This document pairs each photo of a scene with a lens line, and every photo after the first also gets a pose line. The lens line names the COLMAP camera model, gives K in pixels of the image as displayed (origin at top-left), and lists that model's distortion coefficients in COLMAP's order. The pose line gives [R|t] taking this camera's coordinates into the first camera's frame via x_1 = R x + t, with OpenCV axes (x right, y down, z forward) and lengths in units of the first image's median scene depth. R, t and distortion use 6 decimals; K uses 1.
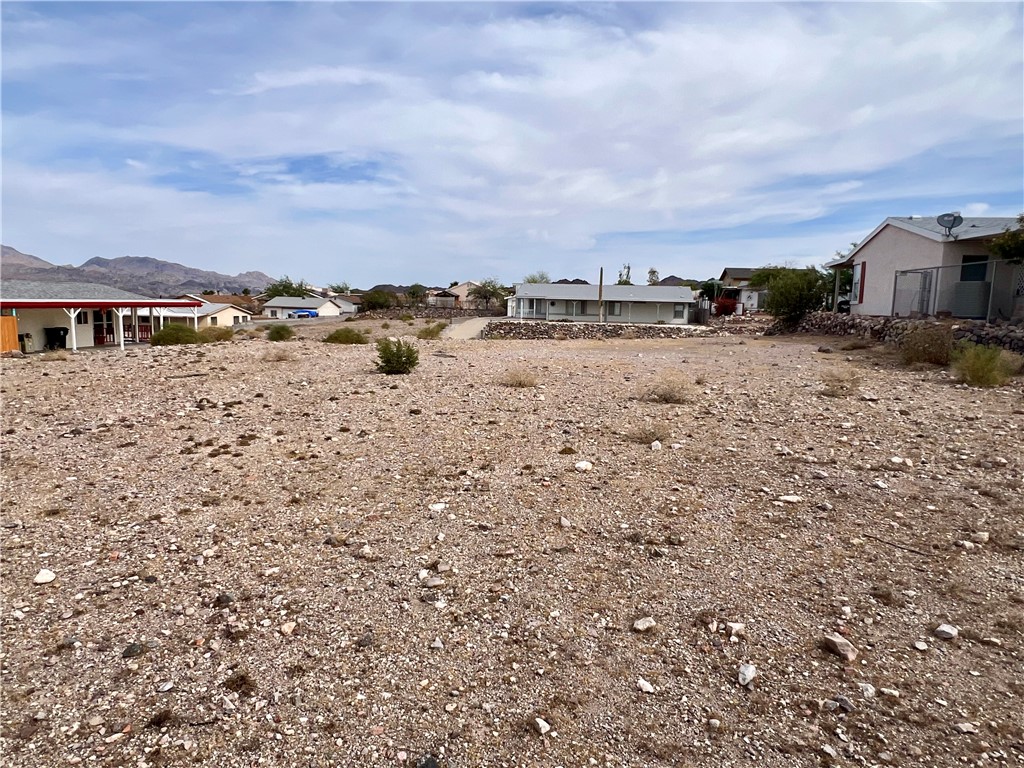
lens RADIAL K [[646.7, 0, 513.6], [0, 646.7, 400.2], [0, 0, 1]] dist [0.003995, -0.003697]
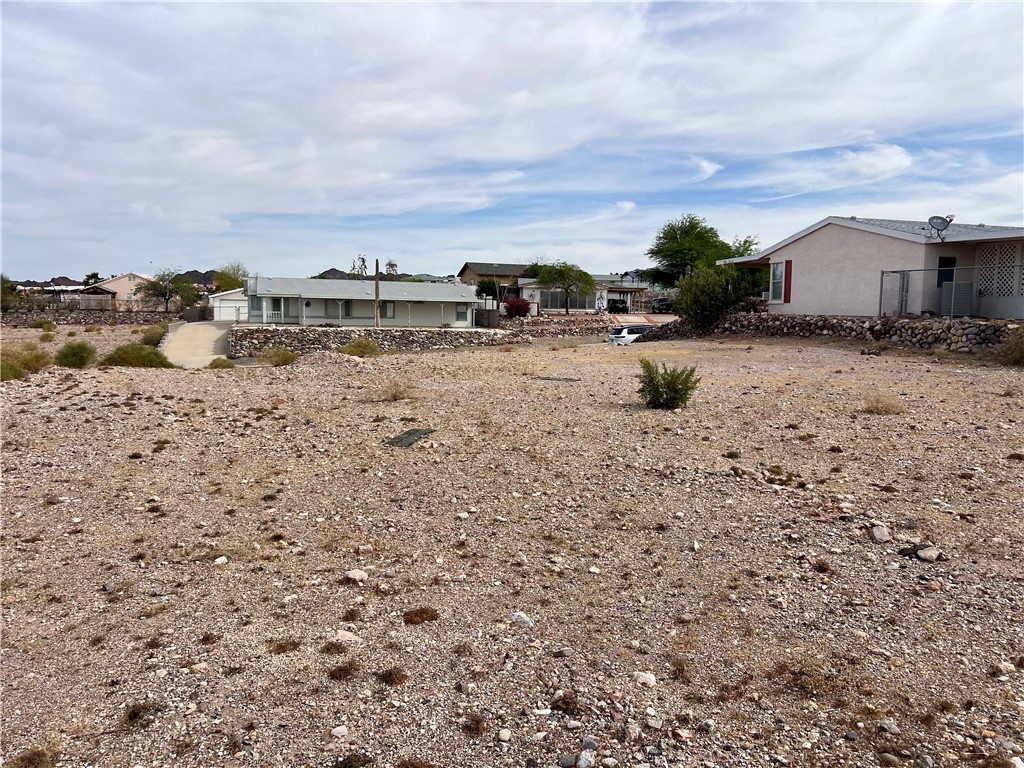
lens RADIAL K [[773.0, 0, 523.7], [0, 773.0, 407.0], [0, 0, 1]] dist [0.062777, -0.062754]
pose [[0.888908, -0.066728, 0.453201, -0.125807], [0.072973, 0.997327, 0.003716, -0.009271], [-0.452237, 0.029768, 0.891401, 0.047630]]
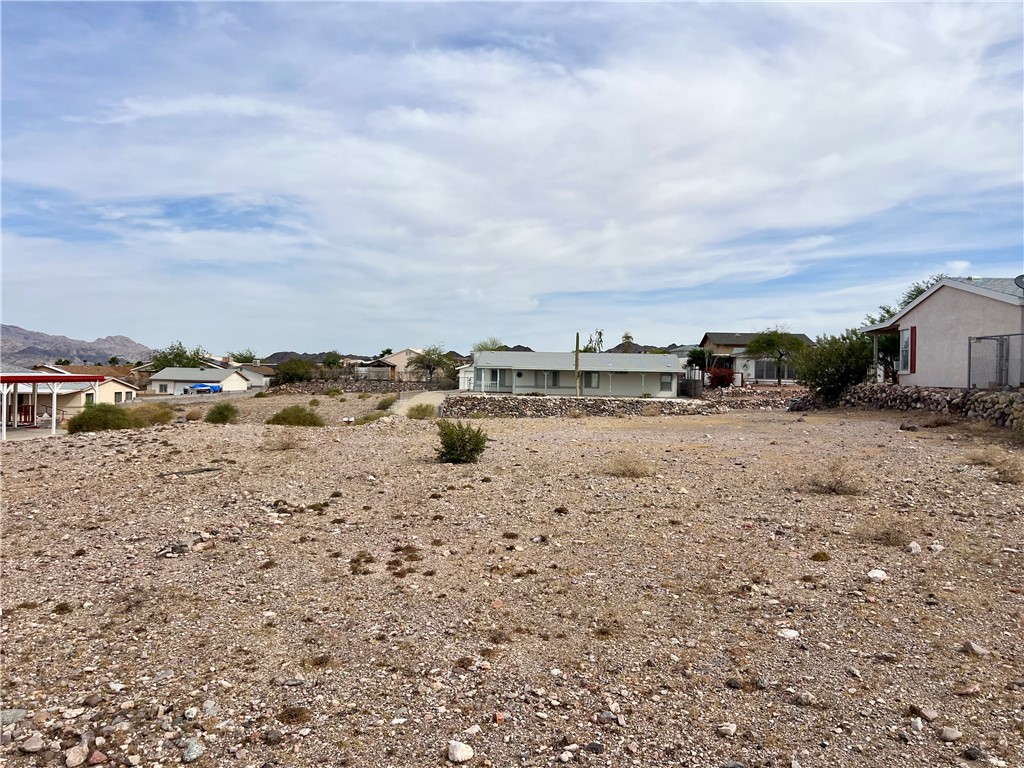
lens RADIAL K [[773.0, 0, 522.8], [0, 773.0, 408.1], [0, 0, 1]] dist [0.062777, -0.062754]
pose [[0.994700, -0.010165, 0.102313, -0.035073], [0.020732, 0.994491, -0.102755, -0.001479], [-0.100705, 0.104332, 0.989431, 0.002206]]
